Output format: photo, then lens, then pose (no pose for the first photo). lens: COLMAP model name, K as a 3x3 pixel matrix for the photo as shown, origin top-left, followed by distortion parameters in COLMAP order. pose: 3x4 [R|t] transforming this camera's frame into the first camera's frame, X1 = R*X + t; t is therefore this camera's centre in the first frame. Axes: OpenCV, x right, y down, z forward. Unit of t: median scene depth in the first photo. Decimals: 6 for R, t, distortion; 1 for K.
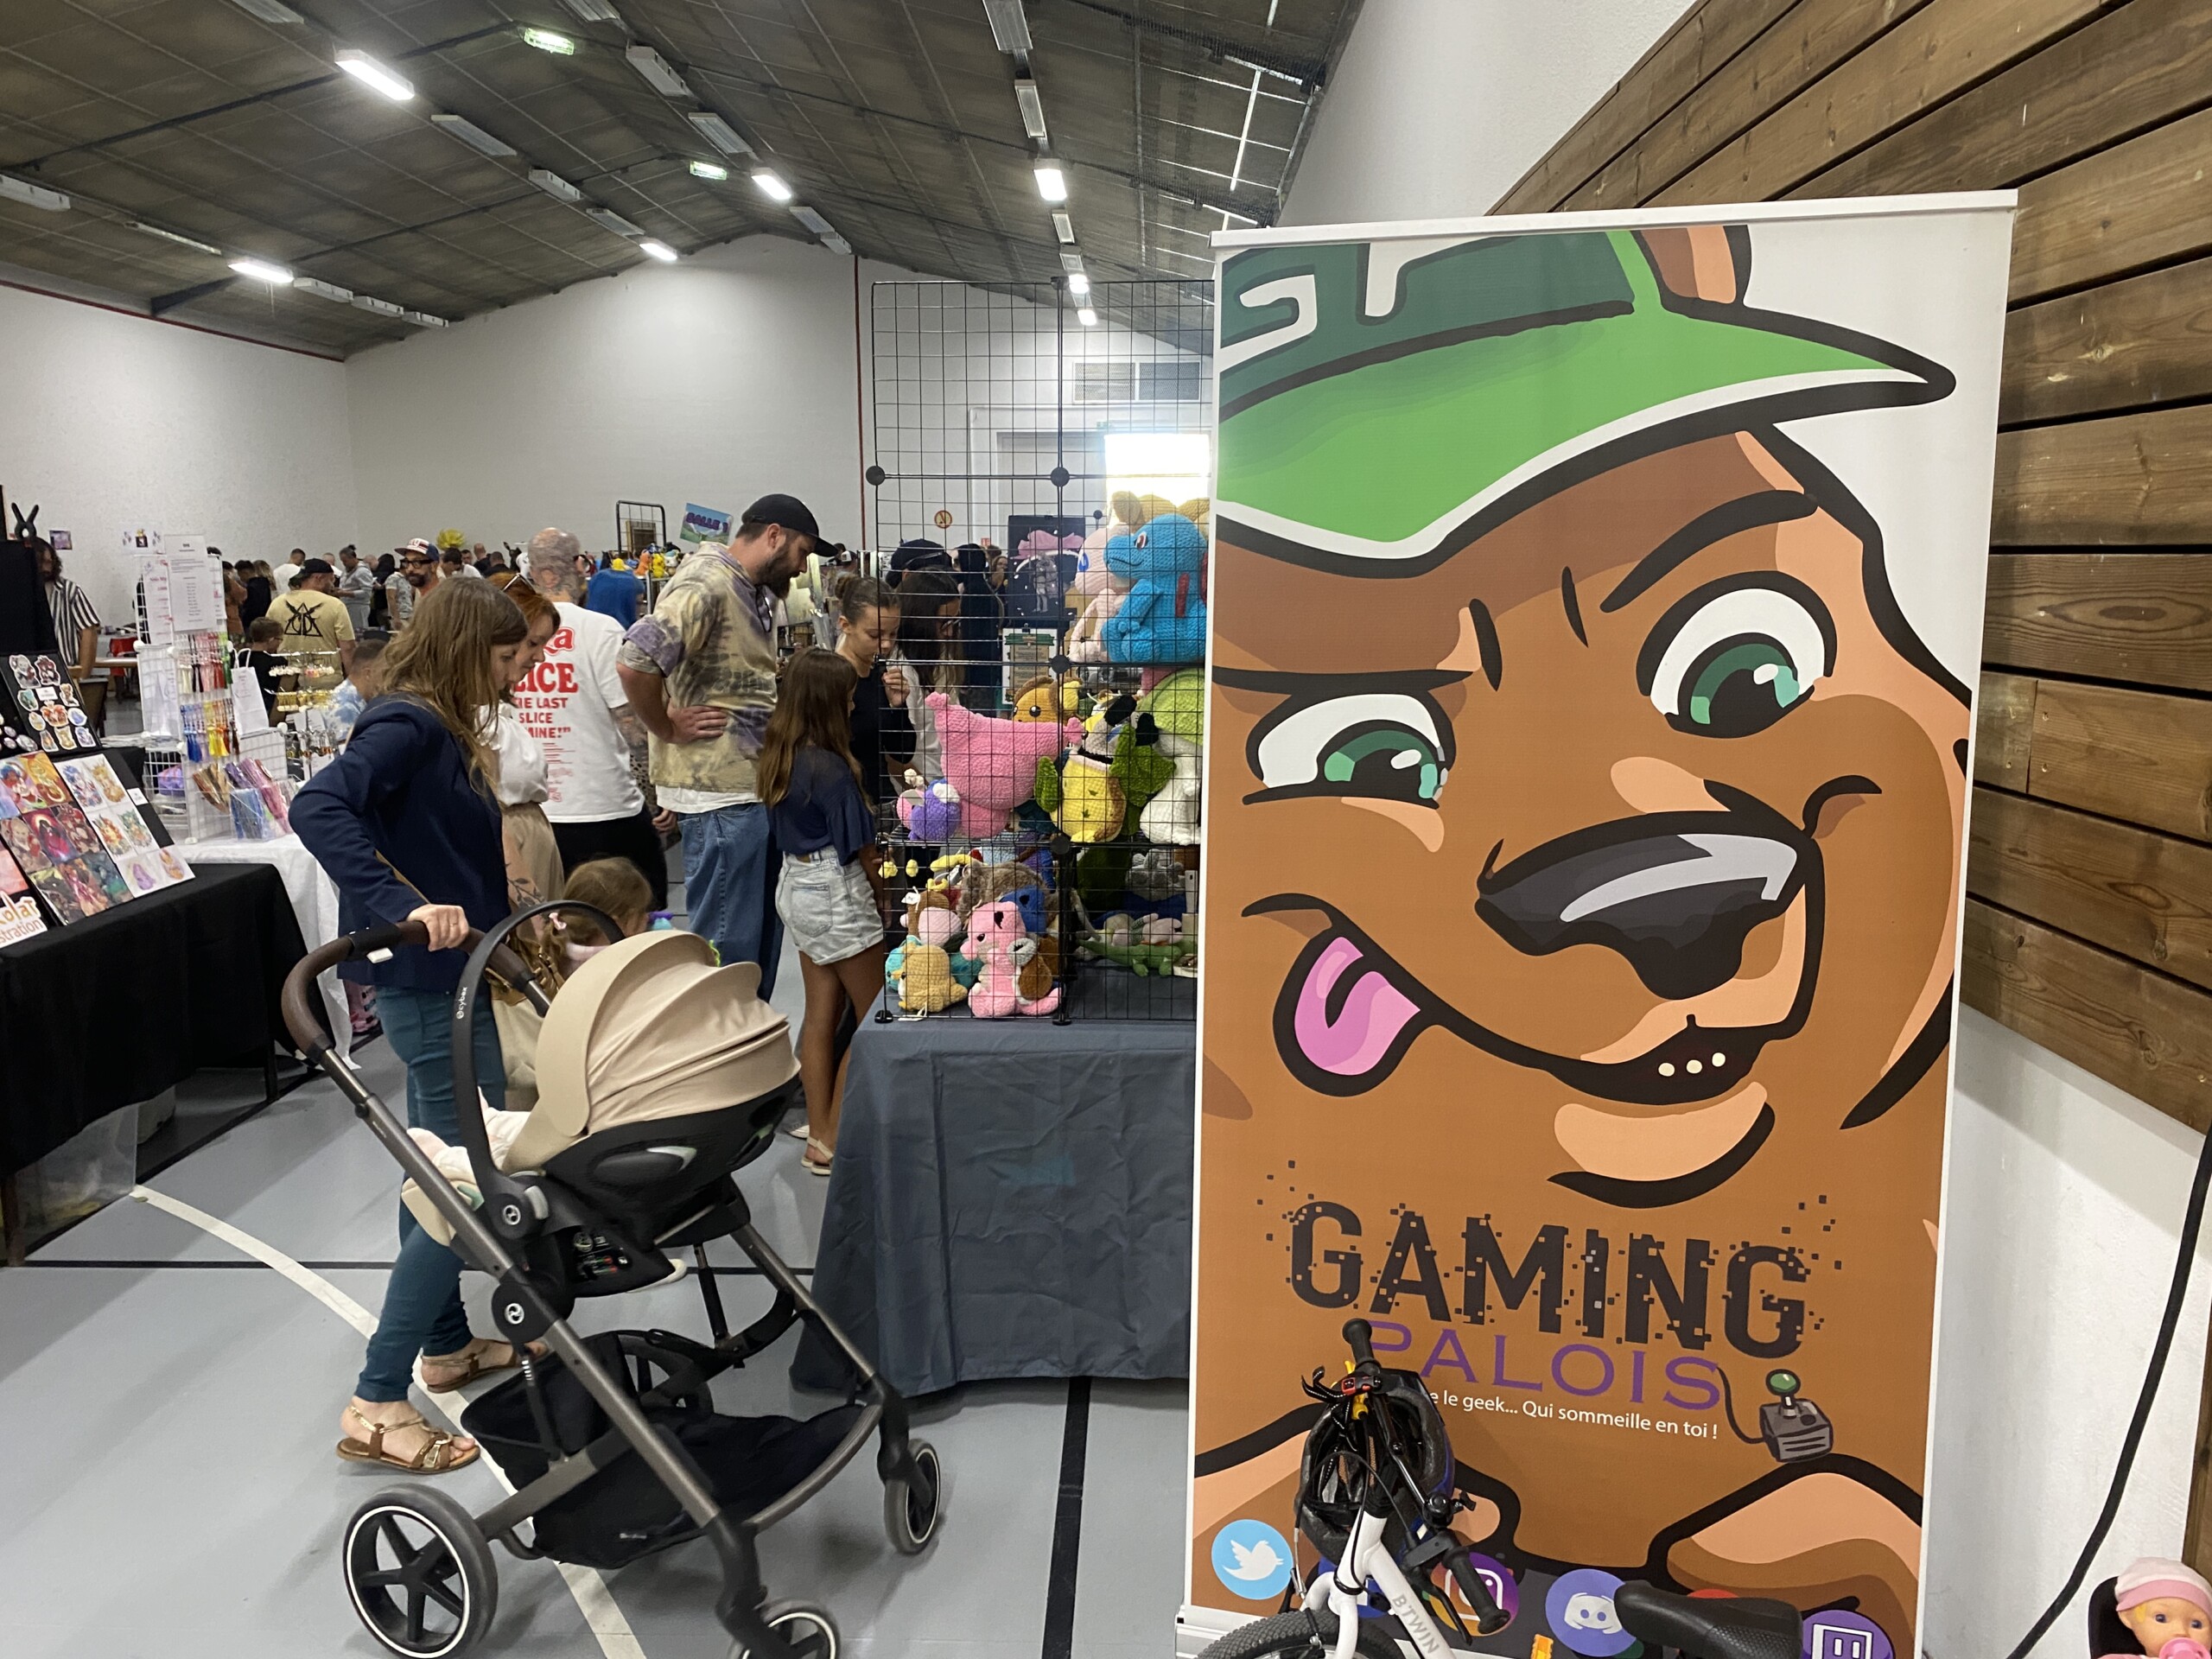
lens RADIAL K [[1687.5, 0, 1100.3], [0, 1687.5, 822.2], [0, 0, 1]] dist [0.011321, -0.002470]
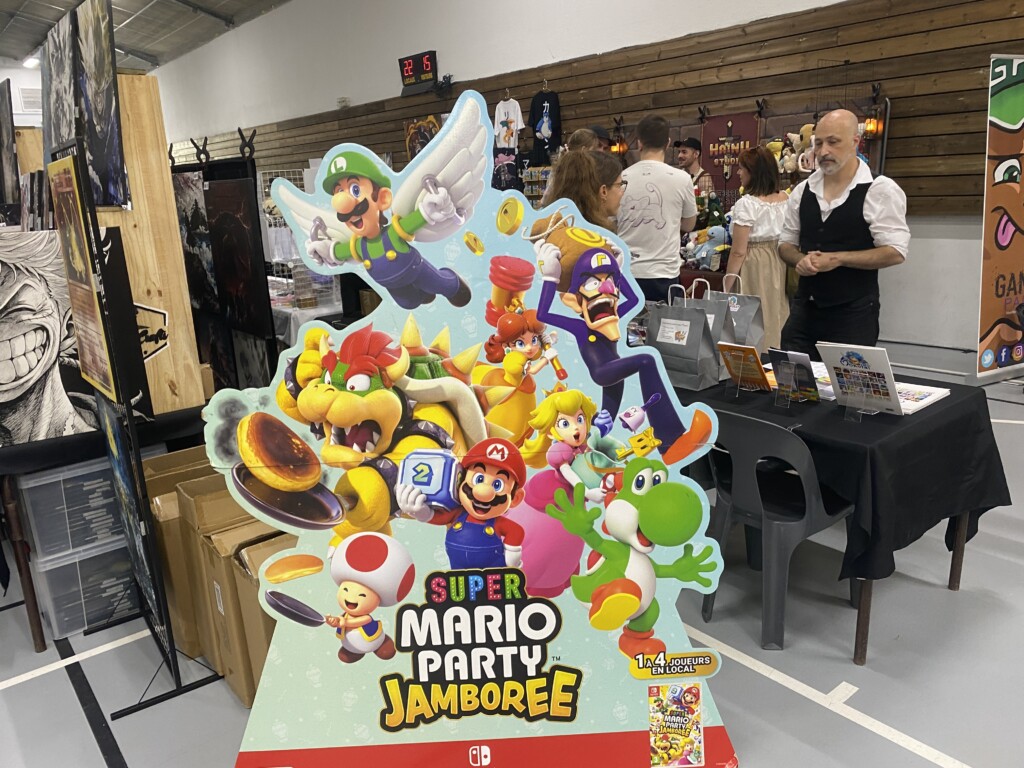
lens RADIAL K [[781.2, 0, 511.6], [0, 781.2, 385.9], [0, 0, 1]] dist [0.011321, -0.002470]
pose [[0.751951, -0.208159, 0.625492, -2.304524], [0.153143, 0.978038, 0.141379, 0.016155], [-0.641184, -0.010520, 0.767315, 0.216715]]
